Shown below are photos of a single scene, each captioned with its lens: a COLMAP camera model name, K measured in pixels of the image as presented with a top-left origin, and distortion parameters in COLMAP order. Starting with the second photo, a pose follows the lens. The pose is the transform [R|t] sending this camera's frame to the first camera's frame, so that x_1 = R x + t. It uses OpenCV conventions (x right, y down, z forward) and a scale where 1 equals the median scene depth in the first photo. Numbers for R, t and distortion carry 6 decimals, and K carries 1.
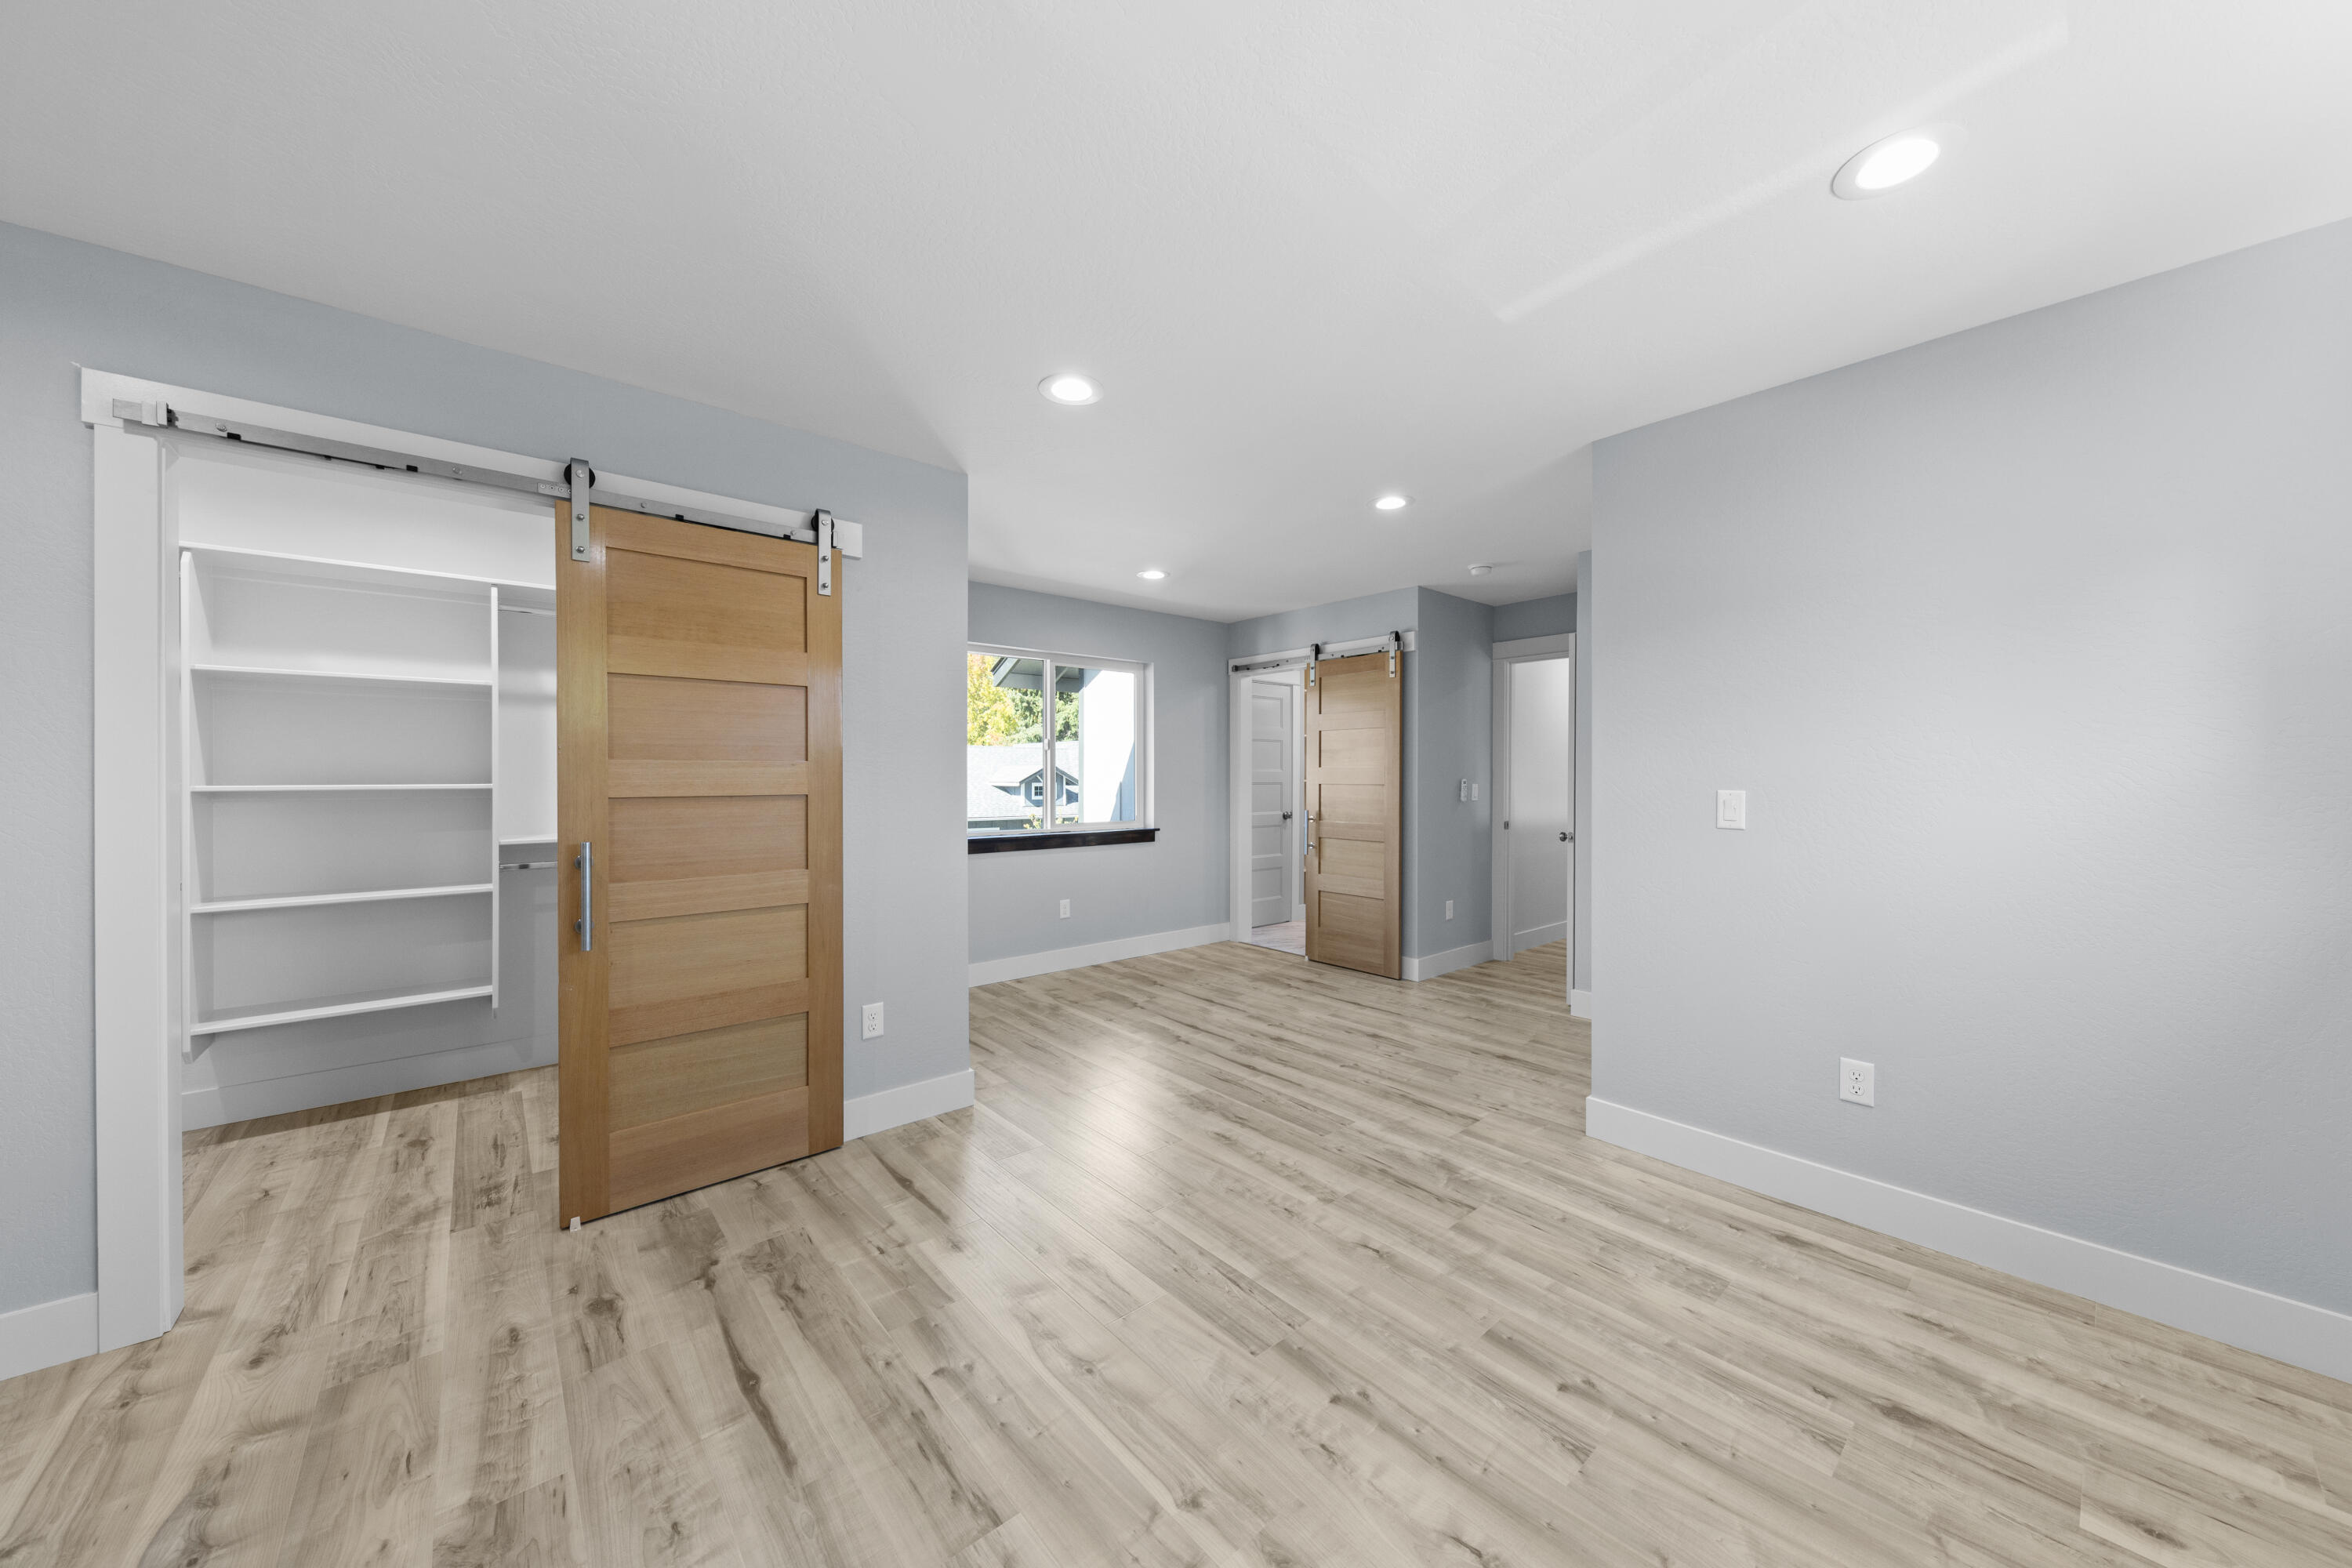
lens RADIAL K [[809.0, 0, 1172.7], [0, 809.0, 765.8], [0, 0, 1]] dist [0.004660, -0.002499]
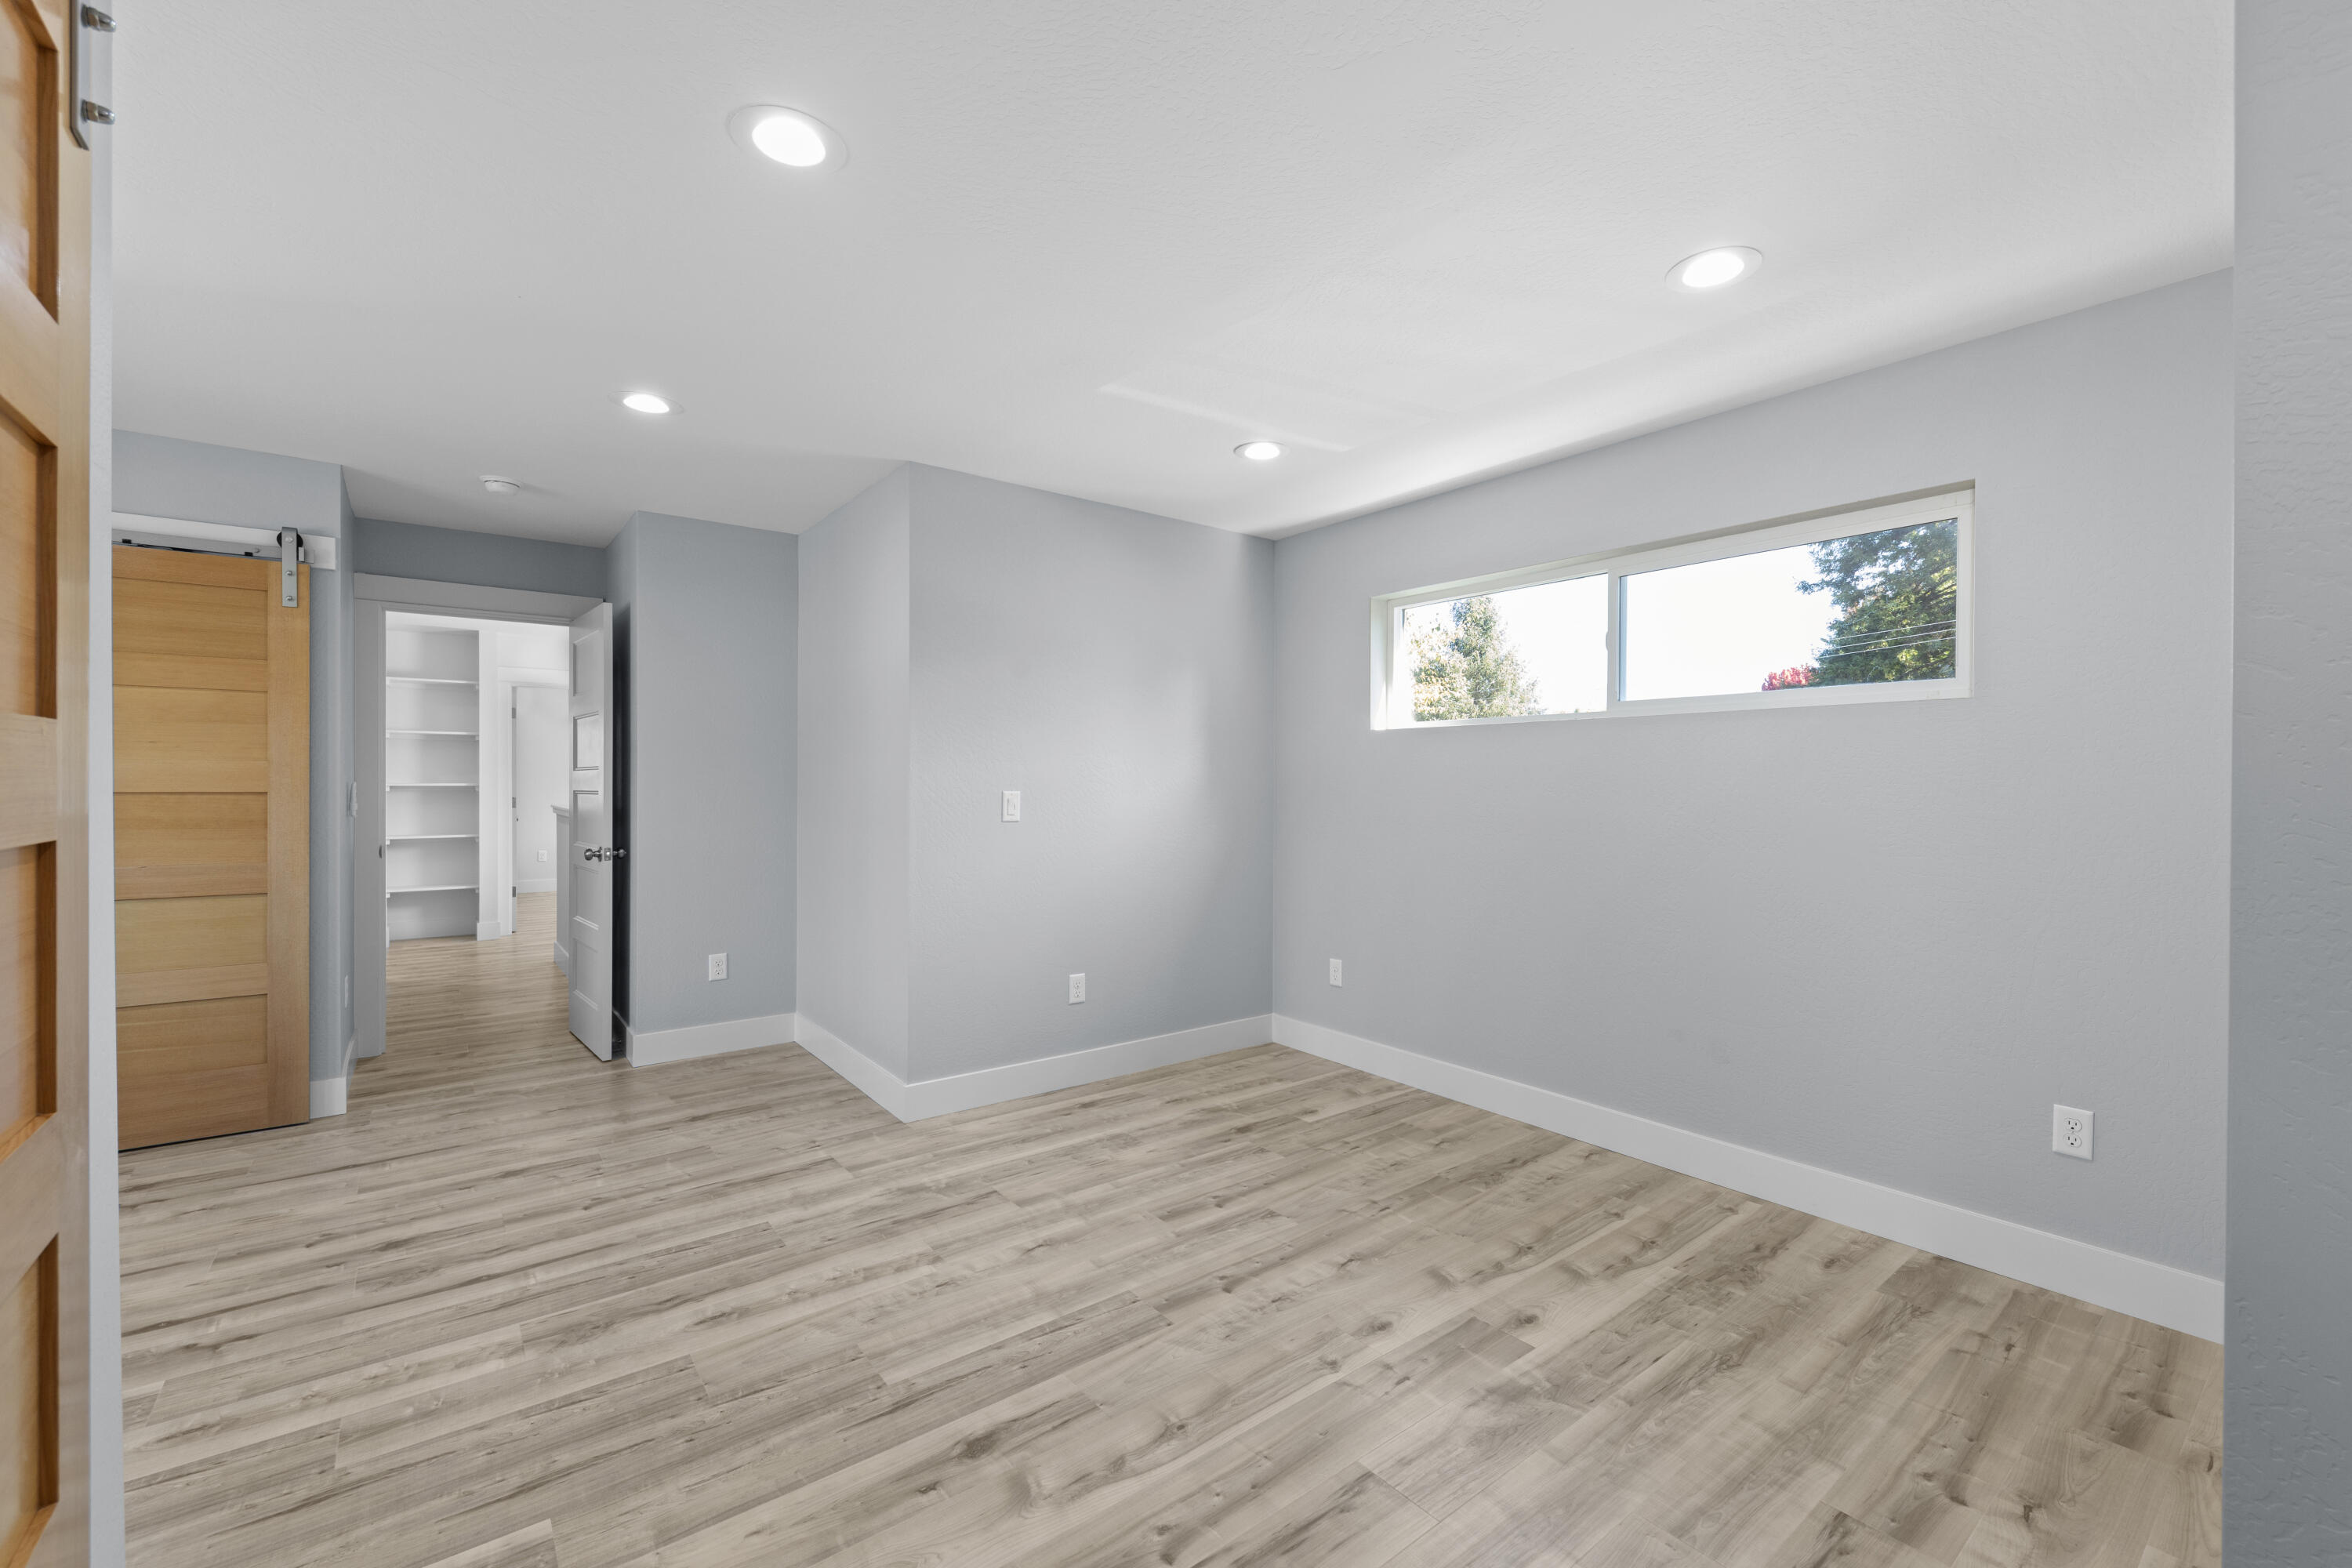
lens RADIAL K [[1004.4, 0, 1185.1], [0, 1004.4, 797.6], [0, 0, 1]] dist [-0.001613, -0.000472]
pose [[0.029412, -0.015861, 0.999442, -0.918925], [-0.014025, 0.999769, 0.016279, 0.011841], [-0.999469, -0.014496, 0.029183, 0.728727]]
